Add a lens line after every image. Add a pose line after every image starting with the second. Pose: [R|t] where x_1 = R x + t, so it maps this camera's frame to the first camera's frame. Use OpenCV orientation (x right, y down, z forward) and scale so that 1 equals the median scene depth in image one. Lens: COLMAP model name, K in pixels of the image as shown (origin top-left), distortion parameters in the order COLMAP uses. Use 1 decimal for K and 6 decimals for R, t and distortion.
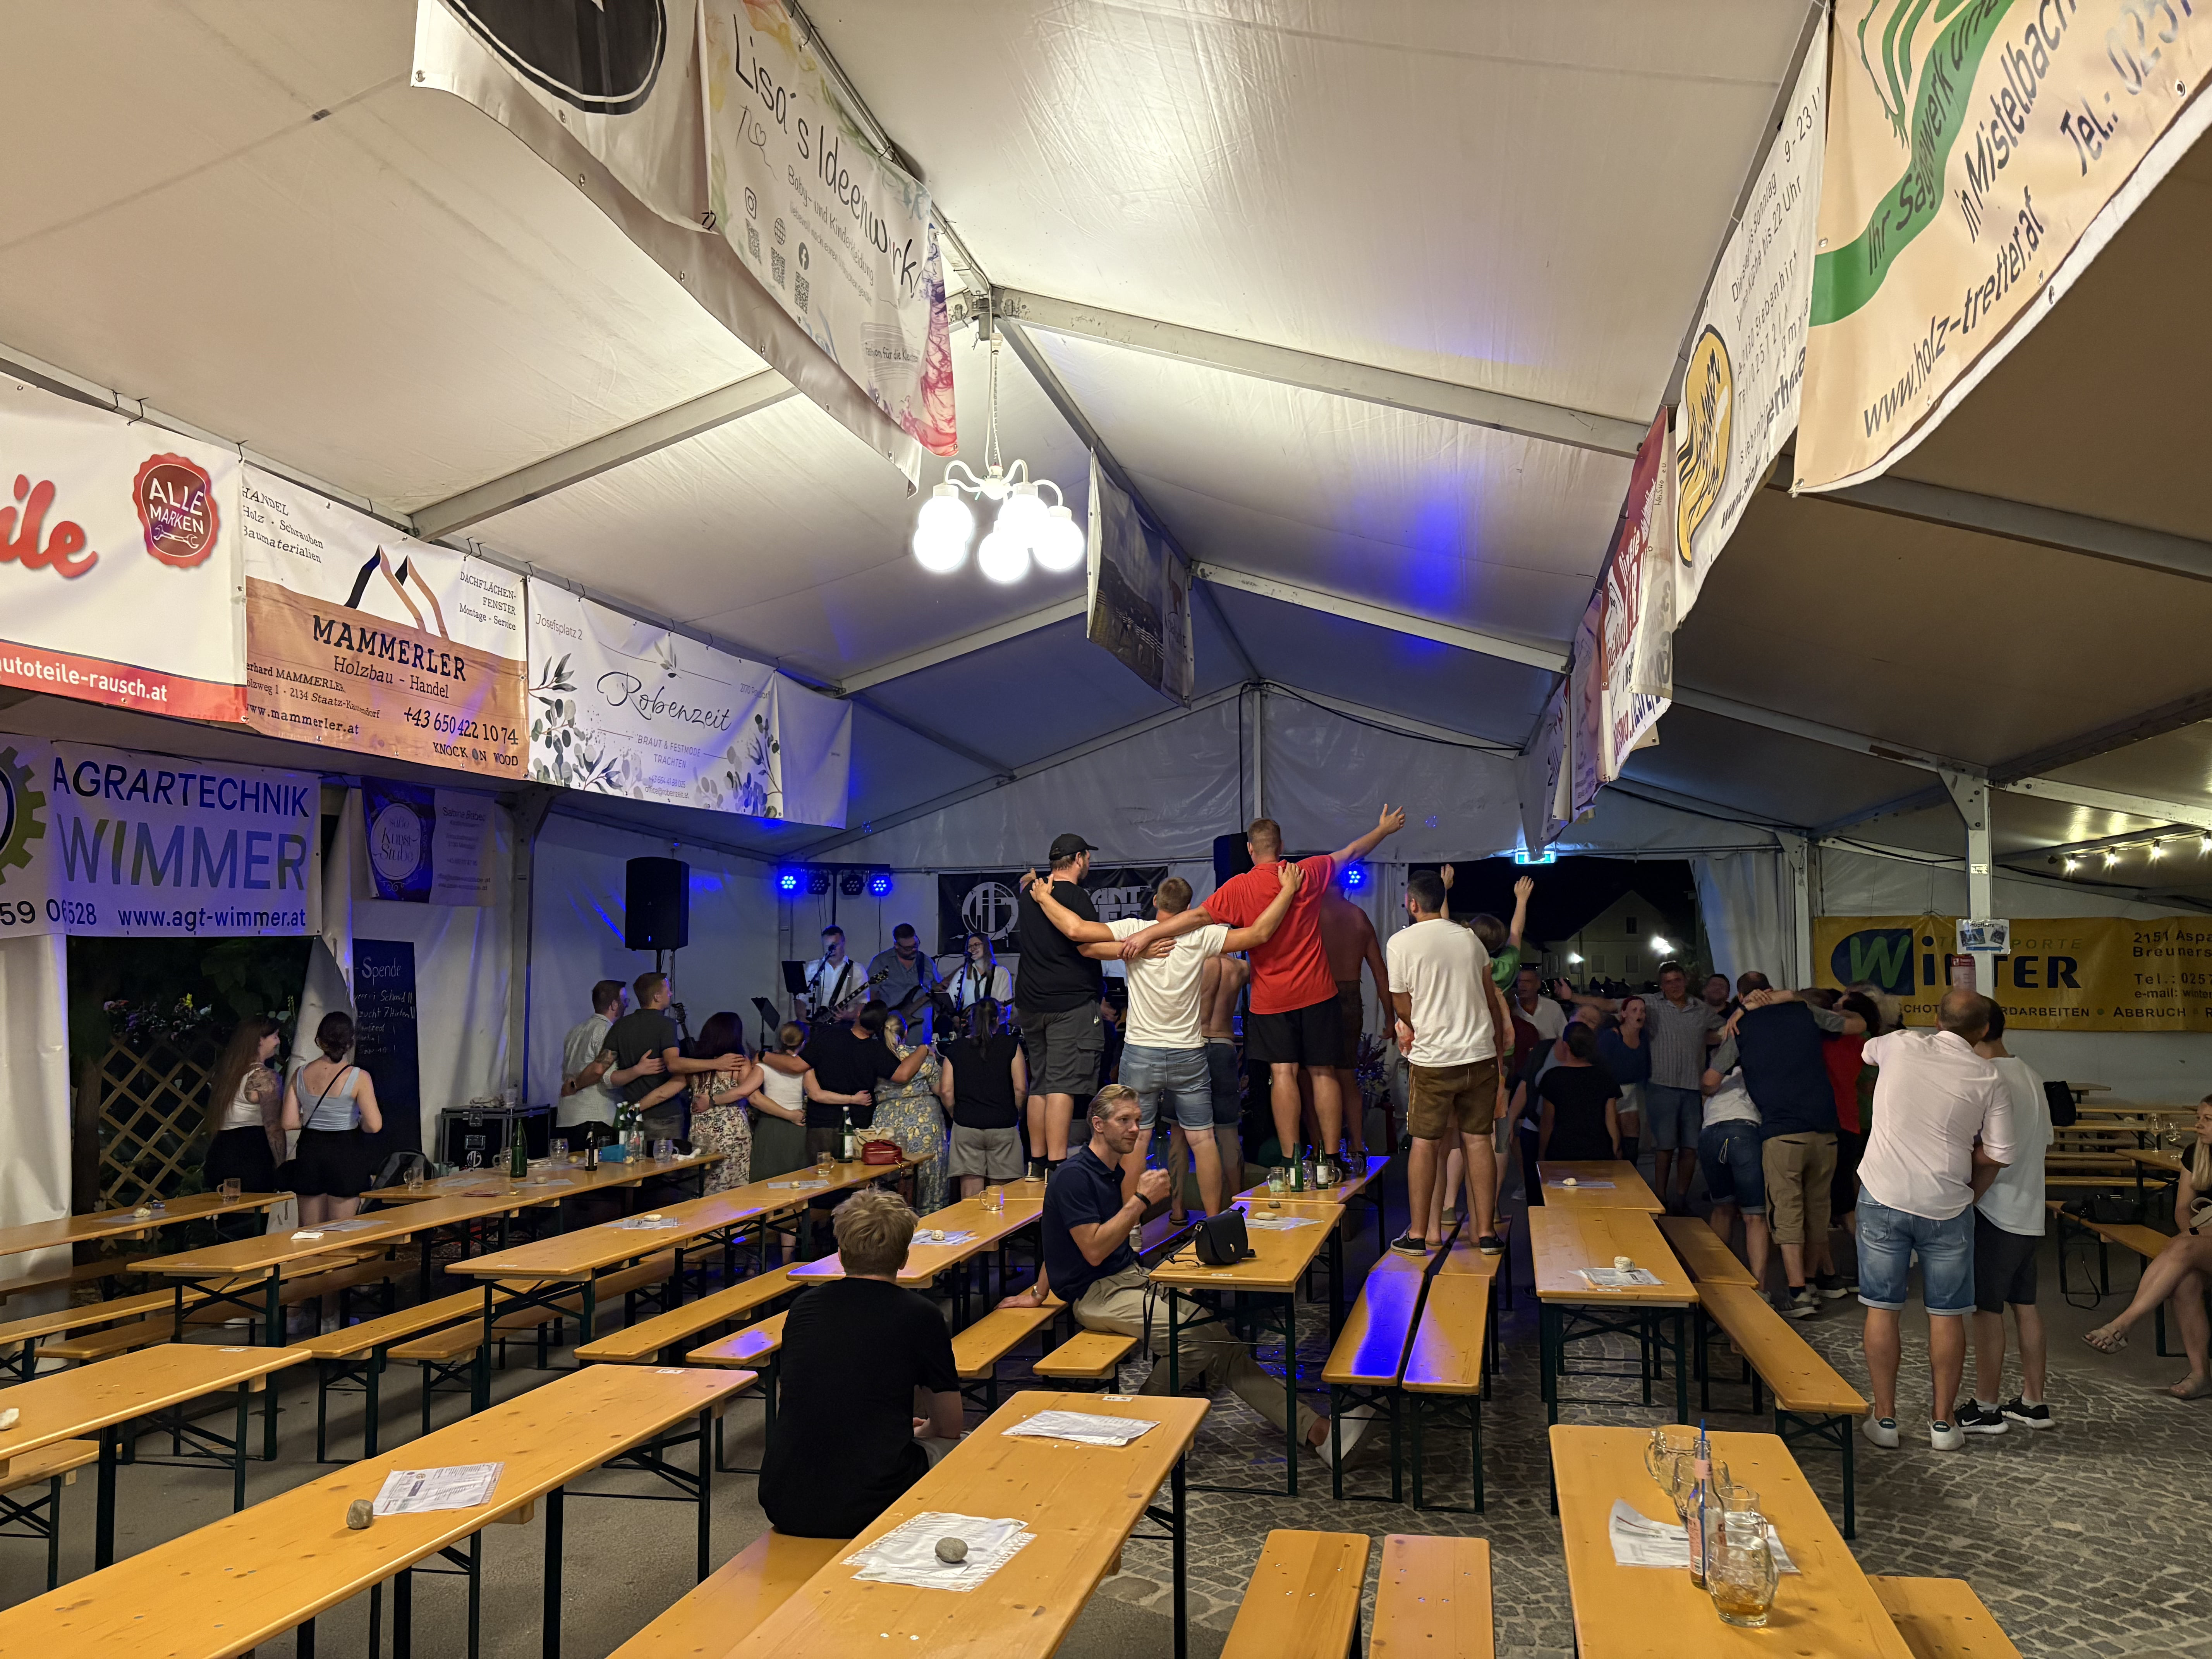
lens RADIAL K [[1676.0, 0, 1111.2], [0, 1676.0, 826.4], [0, 0, 1]] dist [0.039623, -0.043735]
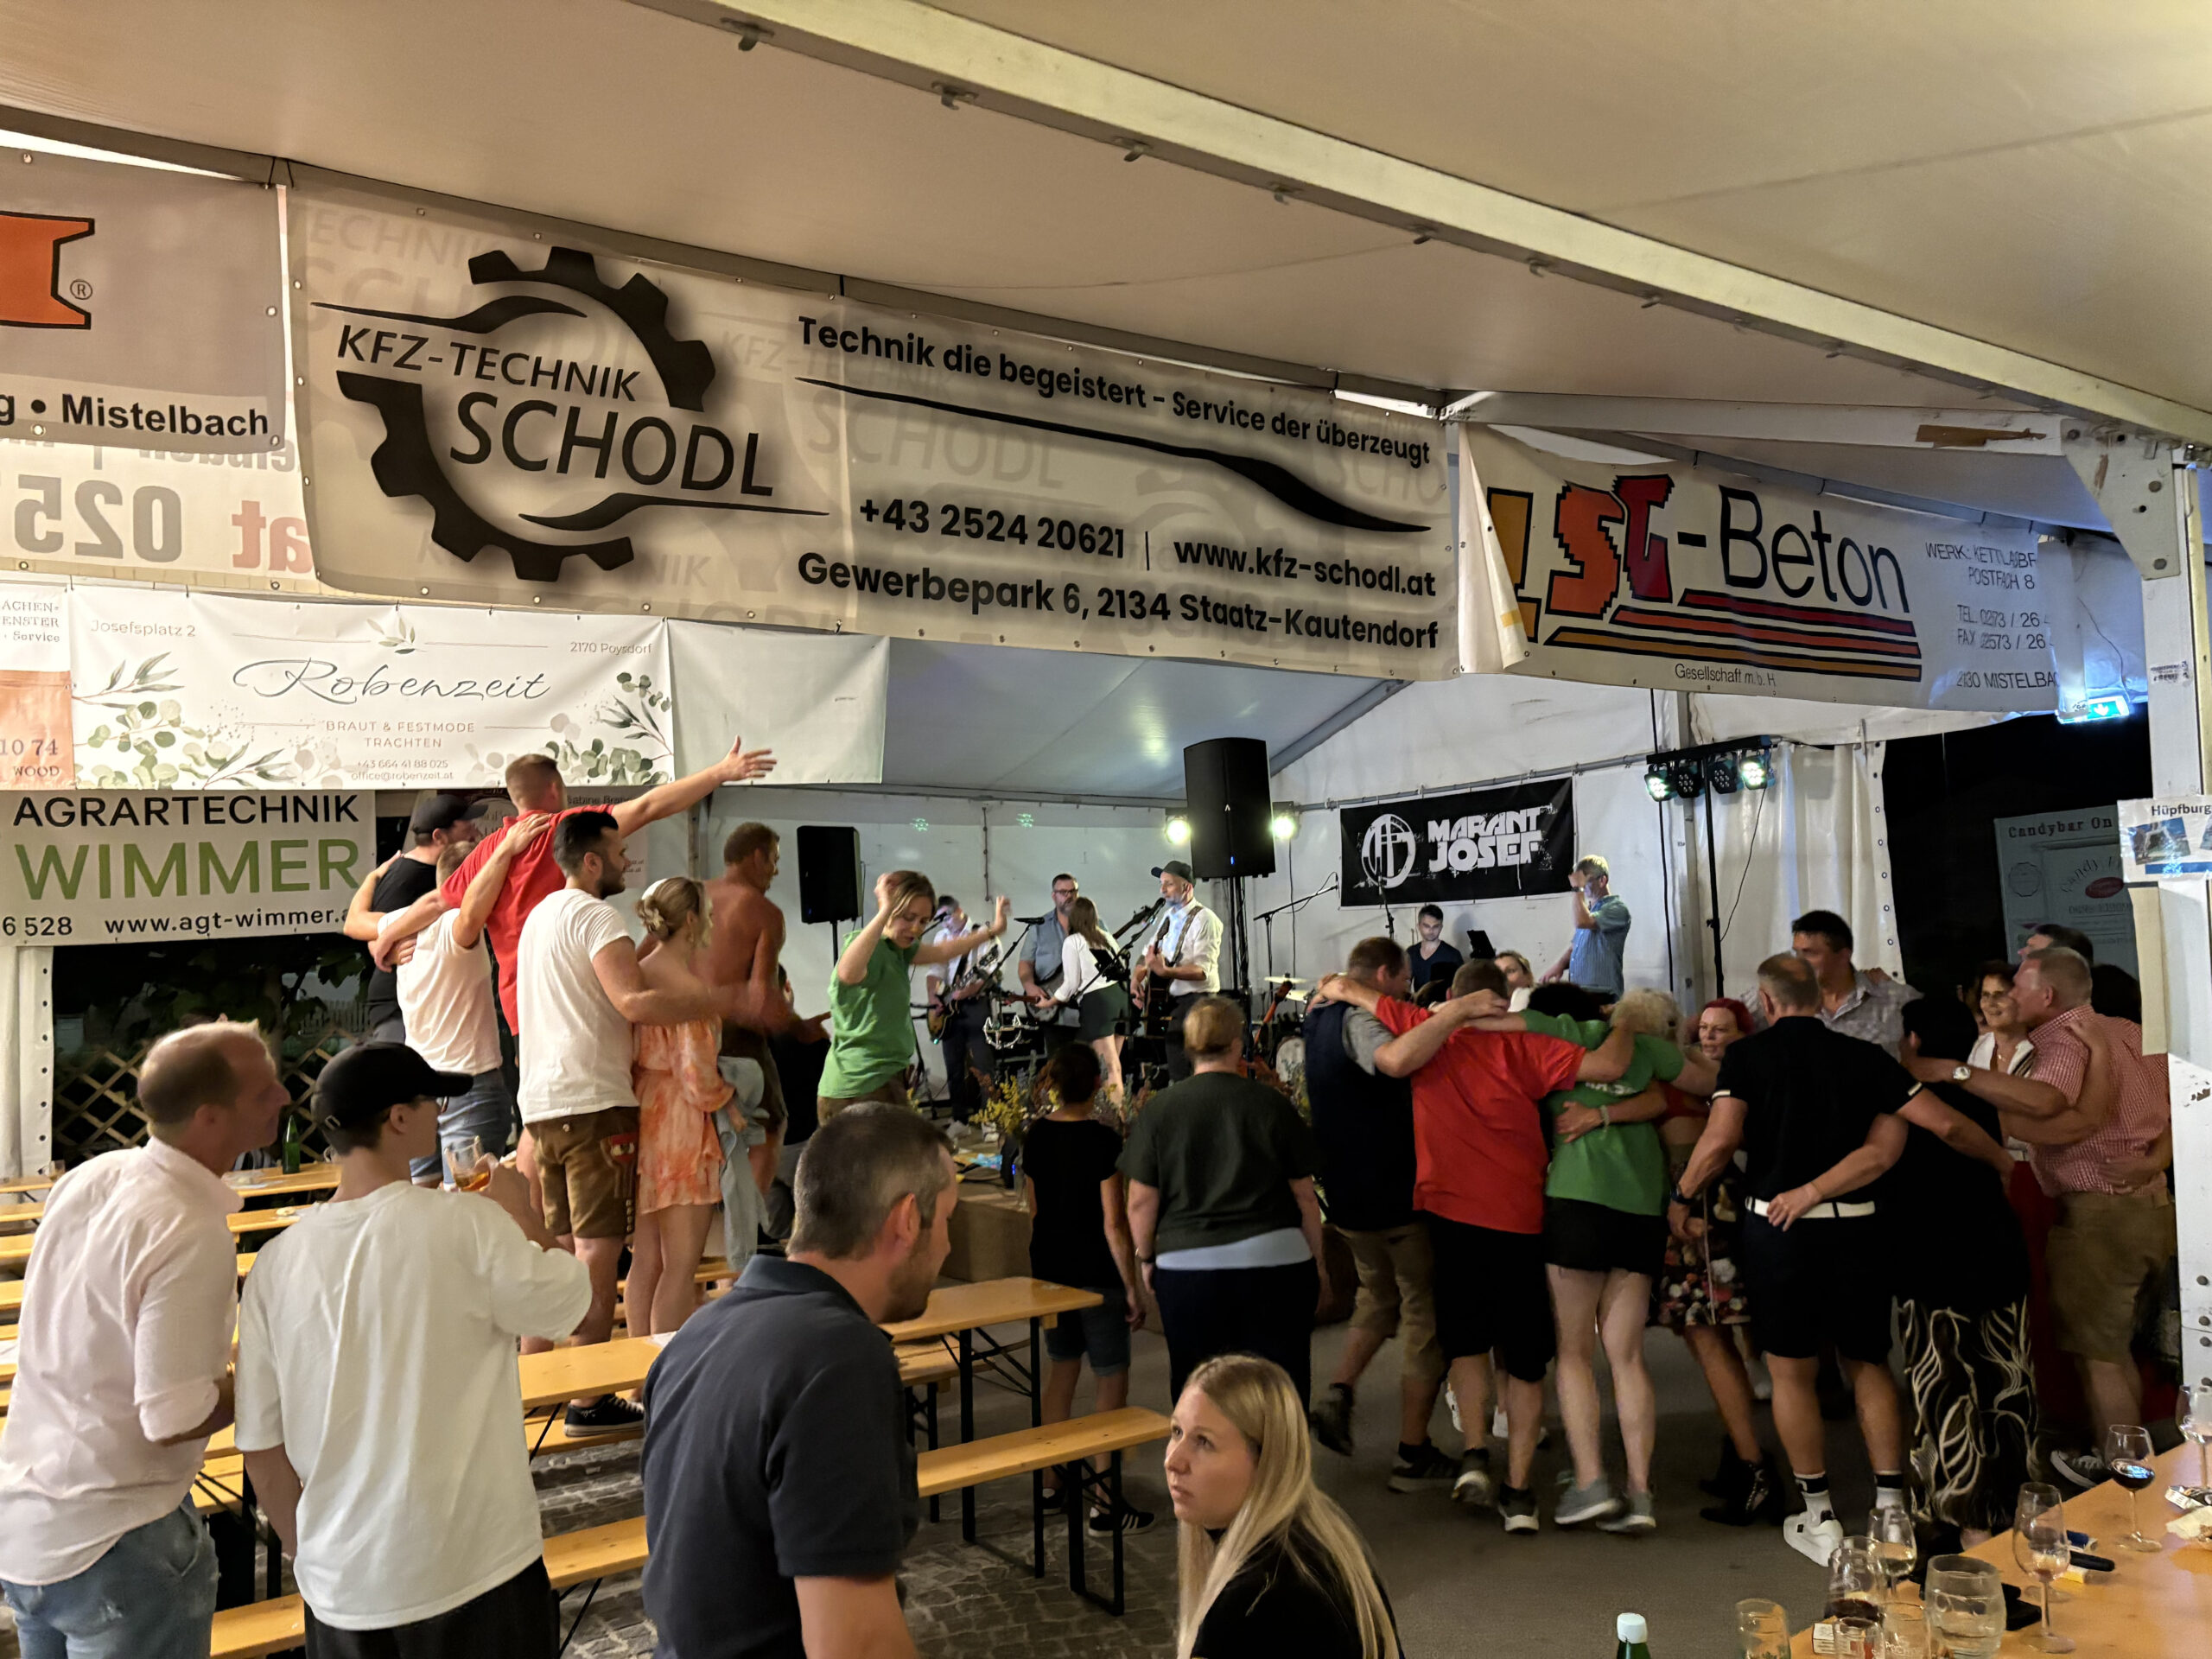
lens RADIAL K [[1676.0, 0, 1105.8], [0, 1676.0, 838.1], [0, 0, 1]] dist [0.039623, -0.043735]
pose [[0.721682, -0.059189, -0.689690, 0.708751], [0.092695, 0.995628, 0.011551, 0.042473], [0.685991, -0.072267, 0.724013, 0.615158]]
